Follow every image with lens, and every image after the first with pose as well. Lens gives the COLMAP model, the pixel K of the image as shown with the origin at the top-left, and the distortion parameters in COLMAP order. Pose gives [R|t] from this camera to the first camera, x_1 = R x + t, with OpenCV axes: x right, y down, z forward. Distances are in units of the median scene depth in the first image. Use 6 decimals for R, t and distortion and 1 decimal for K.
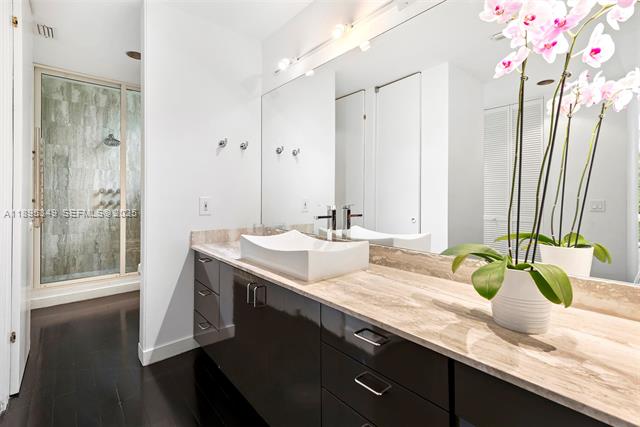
lens RADIAL K [[295.5, 0, 317.7], [0, 295.5, 198.2], [0, 0, 1]] dist [0.015188, 0.000034]
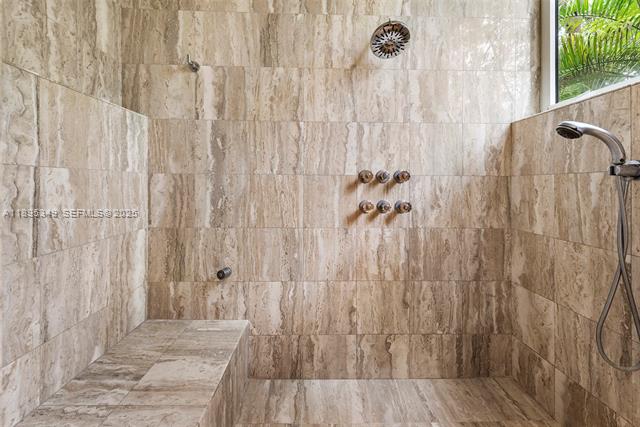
lens RADIAL K [[264.3, 0, 319.8], [0, 264.3, 214.8], [0, 0, 1]] dist [-0.001685, -0.000076]
pose [[0.768500, -0.003272, -0.639841, -0.553227], [0.003801, 0.999993, -0.000548, 0.026187], [0.639838, -0.002011, 0.768507, 0.704729]]
